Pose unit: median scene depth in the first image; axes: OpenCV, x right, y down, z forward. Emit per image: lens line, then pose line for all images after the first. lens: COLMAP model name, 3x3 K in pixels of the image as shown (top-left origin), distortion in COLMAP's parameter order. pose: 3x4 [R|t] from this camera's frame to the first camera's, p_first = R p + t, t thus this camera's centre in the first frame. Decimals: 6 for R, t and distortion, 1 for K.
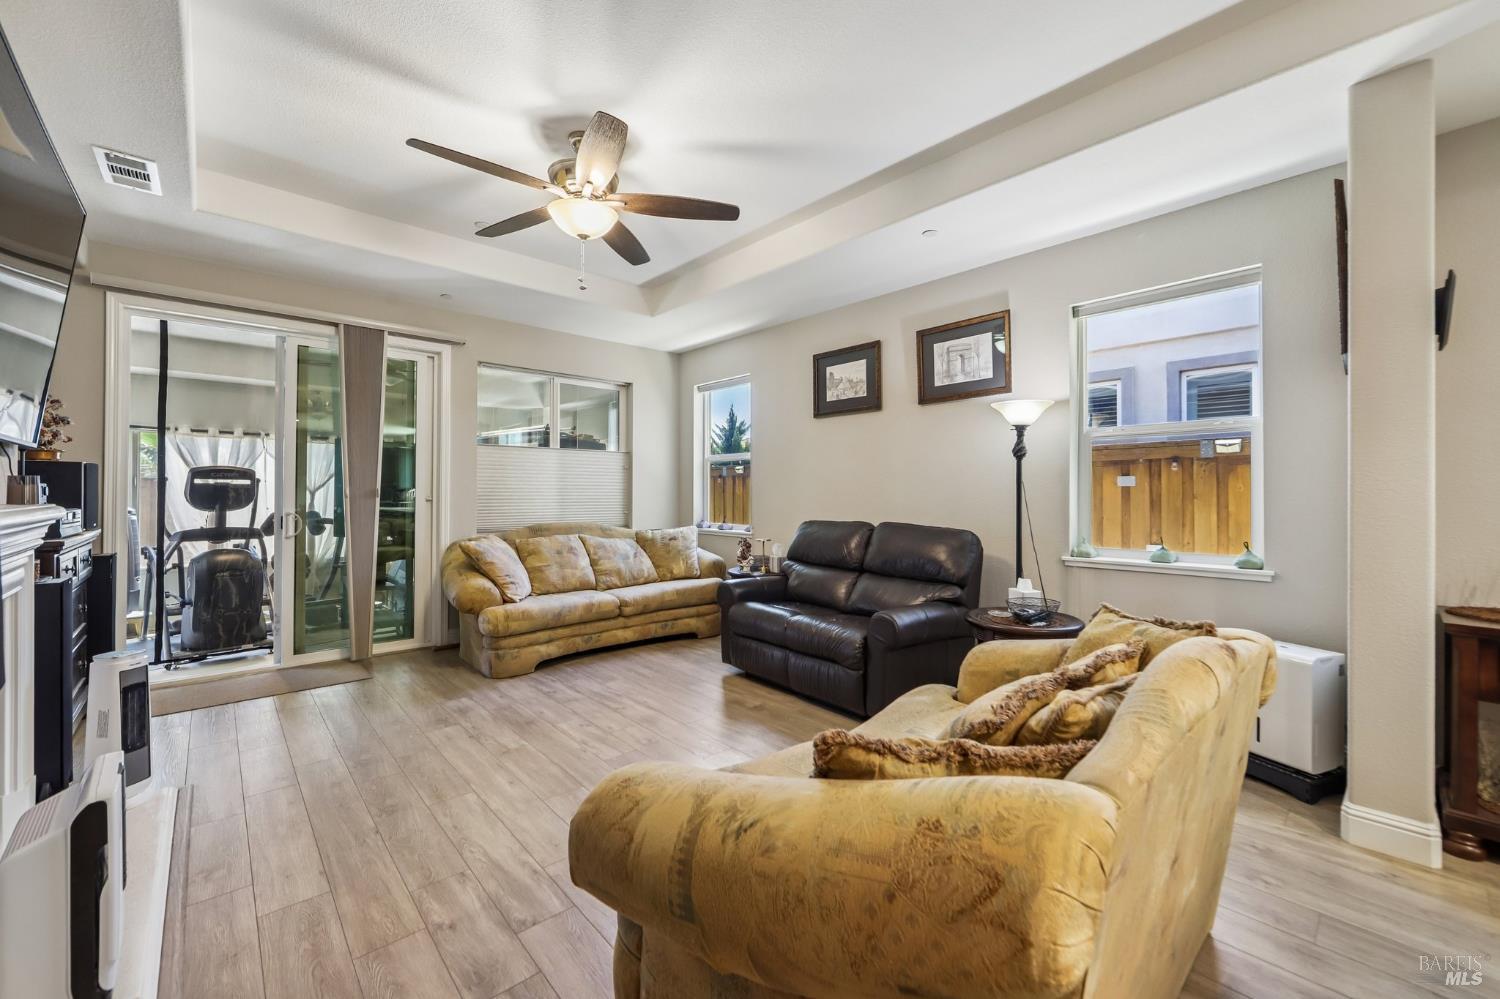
lens RADIAL K [[601.4, 0, 758.6], [0, 601.4, 481.5], [0, 0, 1]] dist [-0.011623, 0.002676]
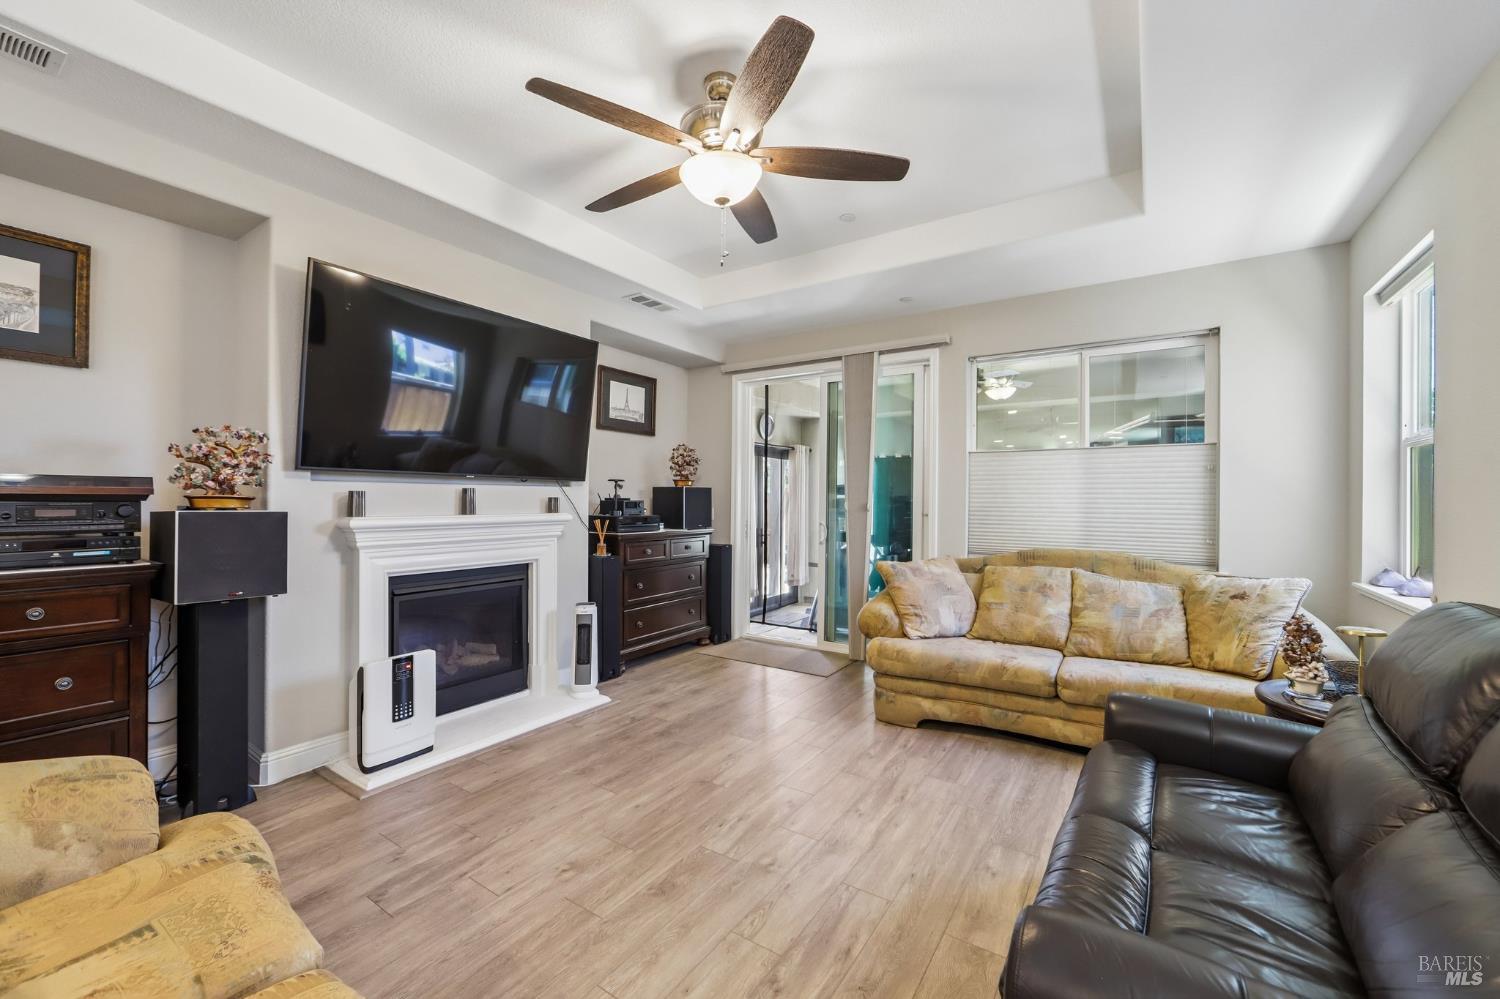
lens RADIAL K [[601.4, 0, 752.9], [0, 601.4, 488.5], [0, 0, 1]] dist [-0.011623, 0.002676]
pose [[0.249045, -0.021385, -0.968256, 0.340784], [0.007317, 0.999769, -0.020199, 0.006959], [0.968464, -0.002054, 0.249144, 0.551554]]
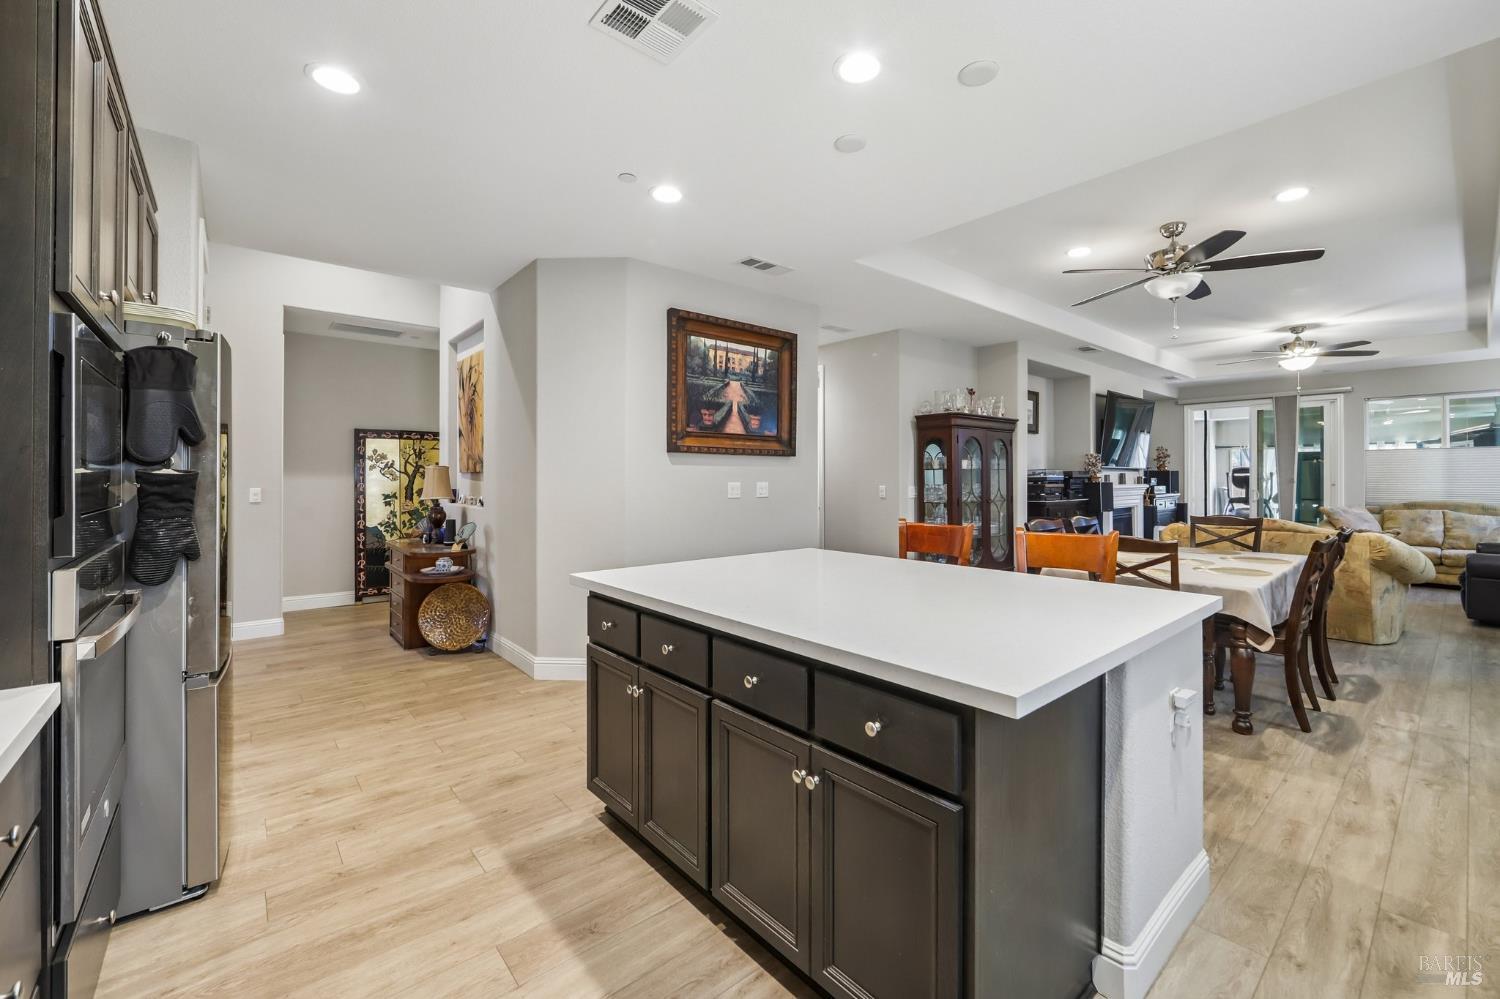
lens RADIAL K [[601.4, 0, 789.7], [0, 601.4, 468.5], [0, 0, 1]] dist [-0.011623, 0.002676]
pose [[-0.017622, -0.017301, -0.999695, 1.334450], [0.014604, 0.999739, -0.017559, -0.008856], [0.999738, -0.014909, -0.017365, -0.600158]]
